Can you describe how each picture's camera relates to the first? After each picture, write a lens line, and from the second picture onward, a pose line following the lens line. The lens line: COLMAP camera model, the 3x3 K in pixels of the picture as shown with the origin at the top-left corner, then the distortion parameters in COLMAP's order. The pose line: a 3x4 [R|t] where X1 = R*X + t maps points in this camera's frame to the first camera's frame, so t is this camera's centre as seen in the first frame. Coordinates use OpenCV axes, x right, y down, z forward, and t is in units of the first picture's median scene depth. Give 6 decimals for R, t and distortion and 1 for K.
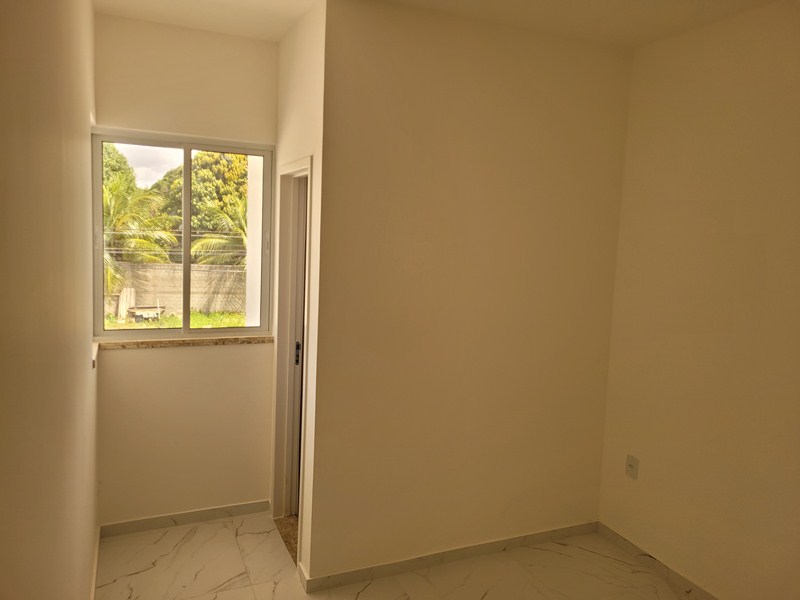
lens RADIAL K [[601.3, 0, 400.0], [0, 601.3, 298.6], [0, 0, 1]] dist [0.028503, -0.008362]
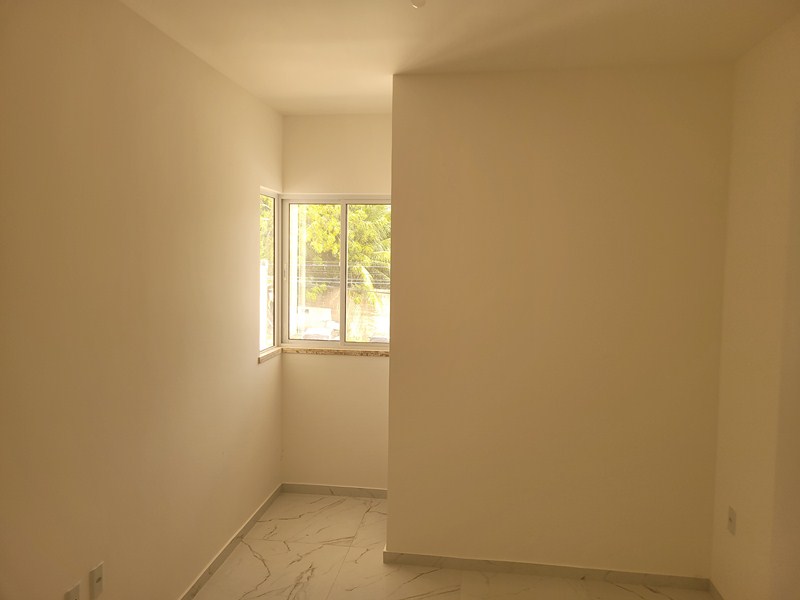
lens RADIAL K [[601.3, 0, 401.7], [0, 601.3, 299.6], [0, 0, 1]] dist [0.028503, -0.008362]
pose [[0.849199, 0.010098, -0.527976, 0.437307], [-0.039110, 0.998274, -0.043812, 0.012078], [0.526622, 0.057854, 0.848129, -0.029668]]
